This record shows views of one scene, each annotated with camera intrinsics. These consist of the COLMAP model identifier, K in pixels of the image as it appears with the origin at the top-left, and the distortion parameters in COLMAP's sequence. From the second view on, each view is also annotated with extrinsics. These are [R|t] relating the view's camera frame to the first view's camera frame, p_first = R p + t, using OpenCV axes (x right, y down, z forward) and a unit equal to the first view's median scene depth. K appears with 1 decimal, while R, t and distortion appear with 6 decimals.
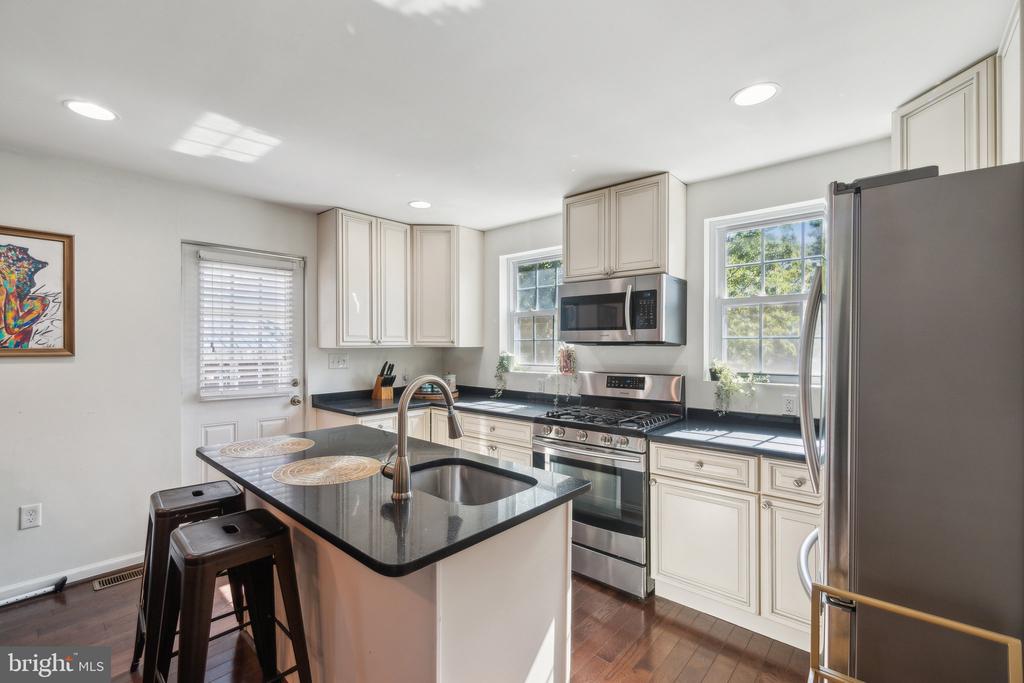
lens RADIAL K [[442.1, 0, 498.7], [0, 442.1, 345.2], [0, 0, 1]] dist [0.000029, -0.000470]
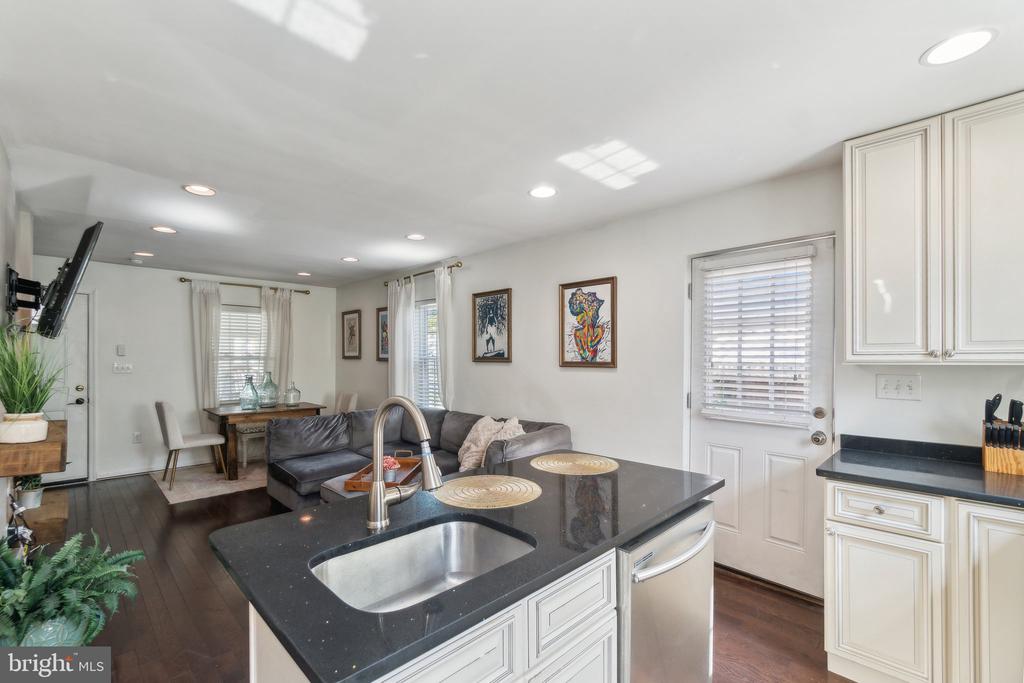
lens RADIAL K [[451.1, 0, 499.2], [0, 451.1, 361.9], [0, 0, 1]] dist [-0.001730, 0.000374]
pose [[-0.058362, 0.003056, -0.998291, 0.410409], [-0.004488, 0.999984, 0.003323, 0.003808], [0.998285, 0.004674, -0.058348, 0.743664]]
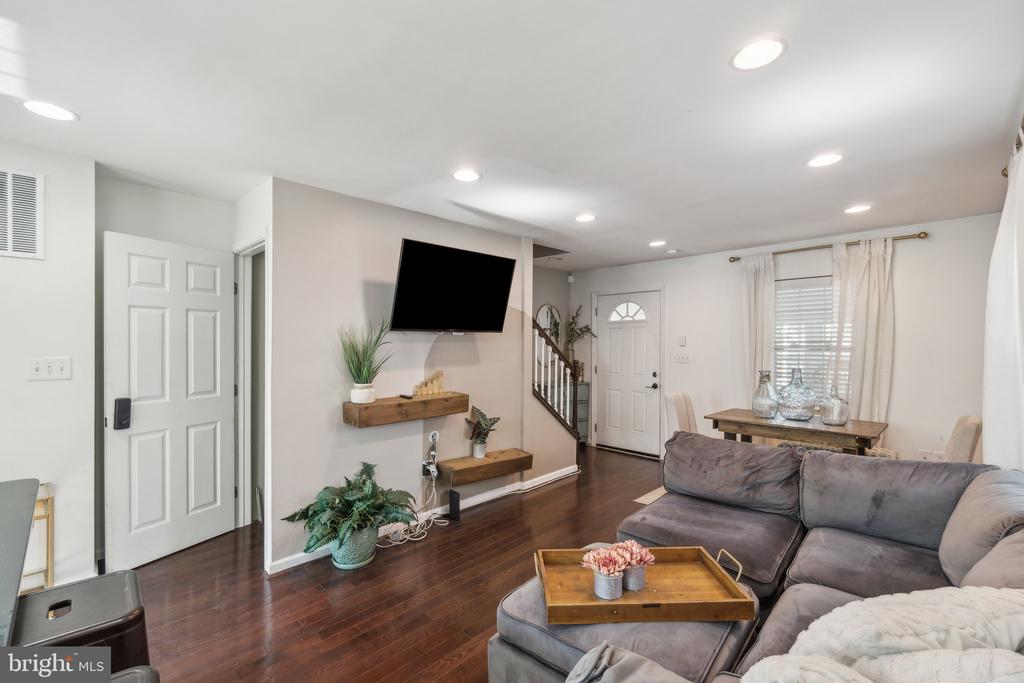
lens RADIAL K [[442.1, 0, 498.7], [0, 442.1, 345.2], [0, 0, 1]] dist [0.000029, -0.000470]
pose [[-0.998473, -0.008129, 0.054645, -0.808713], [-0.008118, 0.999967, 0.000421, -0.006106], [-0.054647, -0.000023, -0.998506, 1.032310]]
